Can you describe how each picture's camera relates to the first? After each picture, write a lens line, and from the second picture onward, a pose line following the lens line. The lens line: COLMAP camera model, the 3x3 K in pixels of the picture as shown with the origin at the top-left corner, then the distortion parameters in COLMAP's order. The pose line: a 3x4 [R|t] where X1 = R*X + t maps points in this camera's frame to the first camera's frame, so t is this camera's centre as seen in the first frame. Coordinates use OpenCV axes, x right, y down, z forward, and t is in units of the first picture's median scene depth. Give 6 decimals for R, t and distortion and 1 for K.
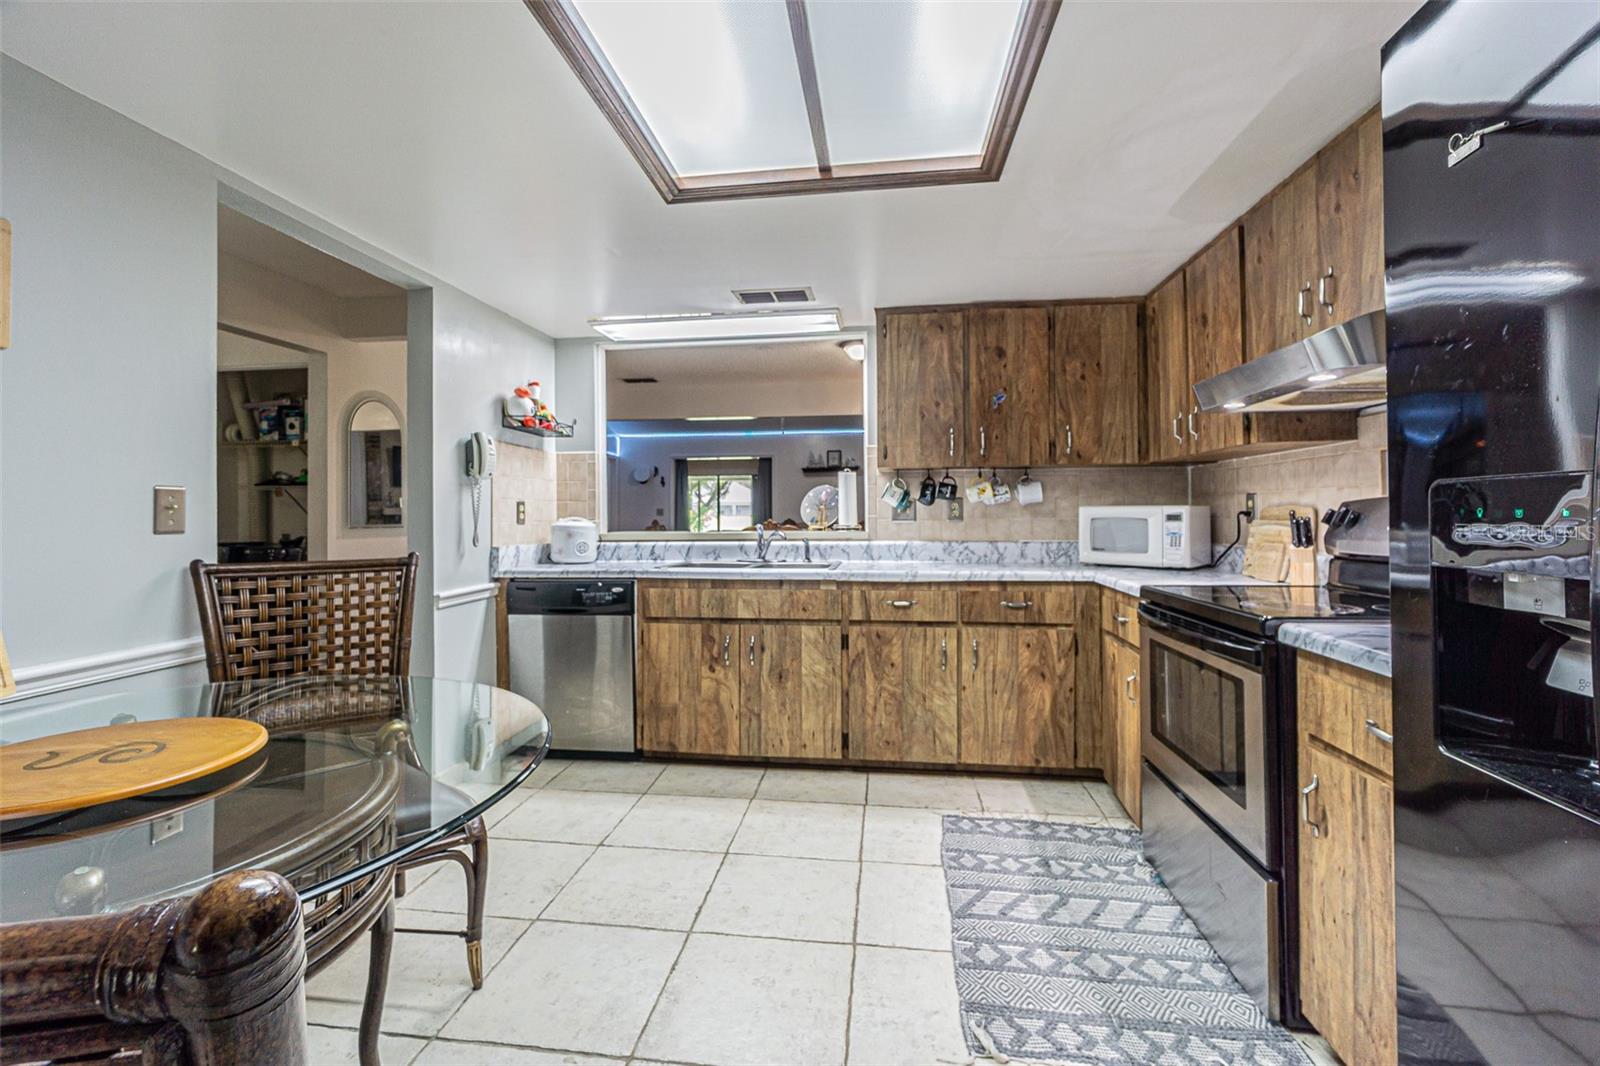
lens RADIAL K [[690.1, 0, 818.7], [0, 690.1, 509.5], [0, 0, 1]] dist [-0.005402, 0.000926]
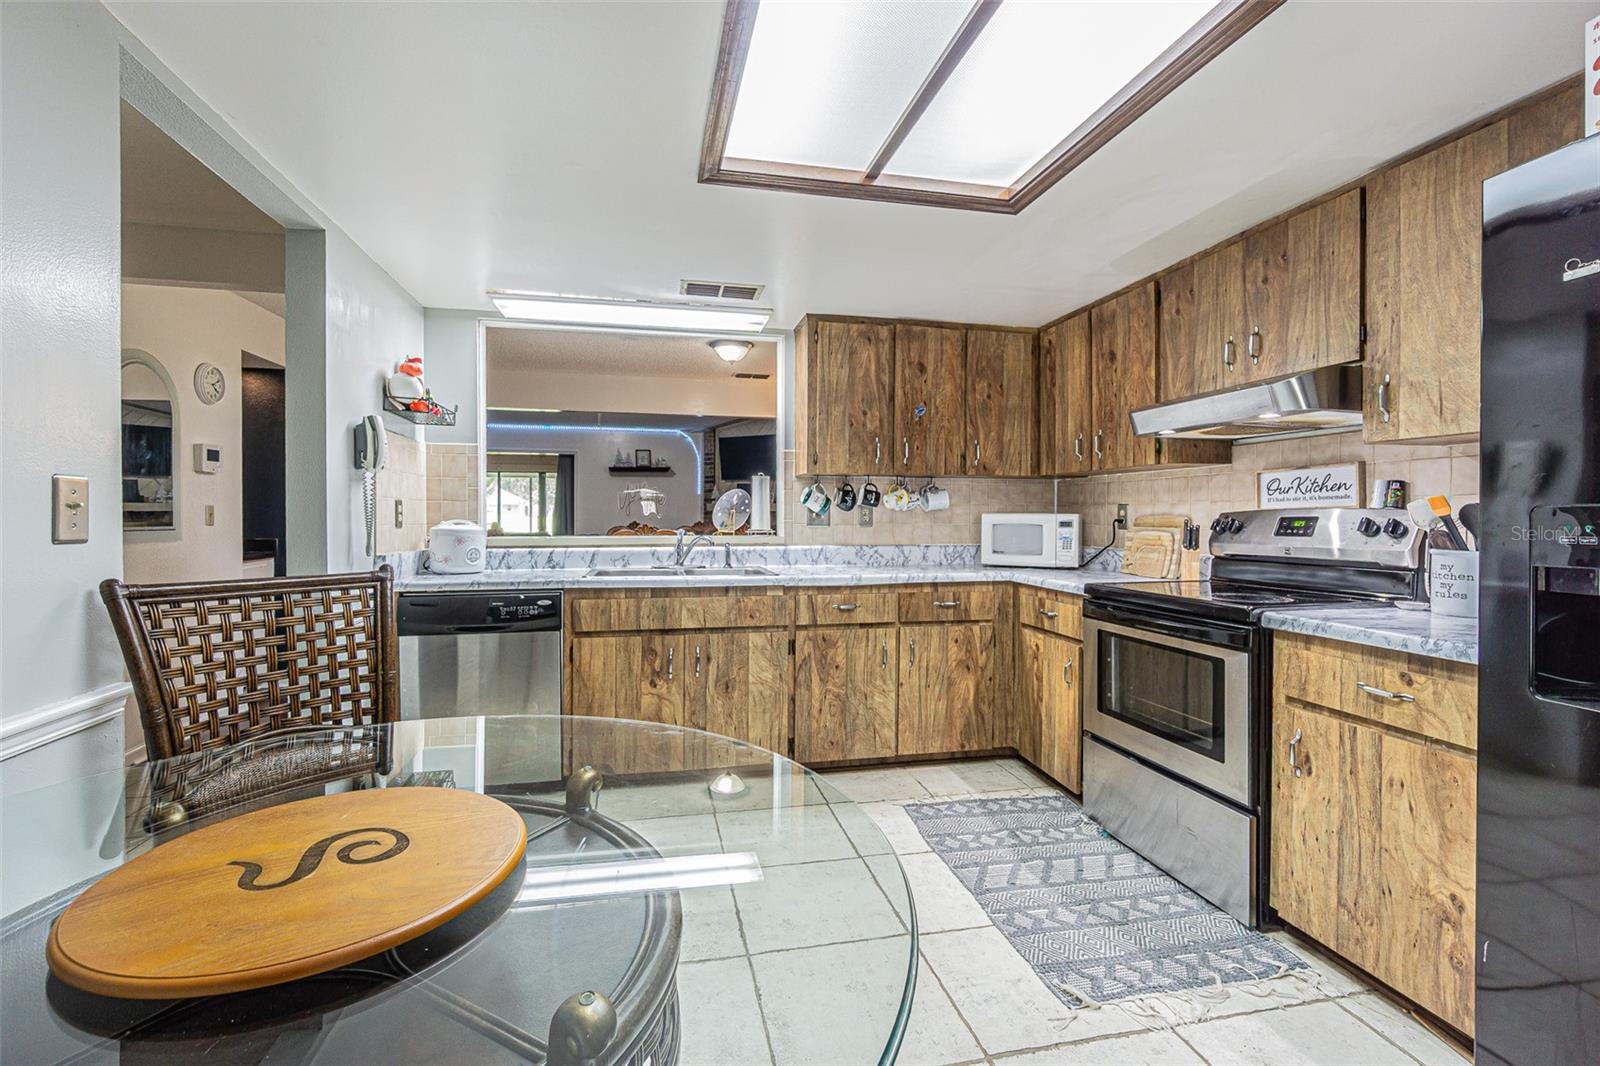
lens RADIAL K [[690.1, 0, 823.0], [0, 690.1, 524.3], [0, 0, 1]] dist [-0.005402, 0.000926]
pose [[0.941205, 0.005264, 0.337794, -0.275830], [-0.011374, 0.999806, 0.016110, -0.002453], [-0.337643, -0.019005, 0.941082, 0.051889]]
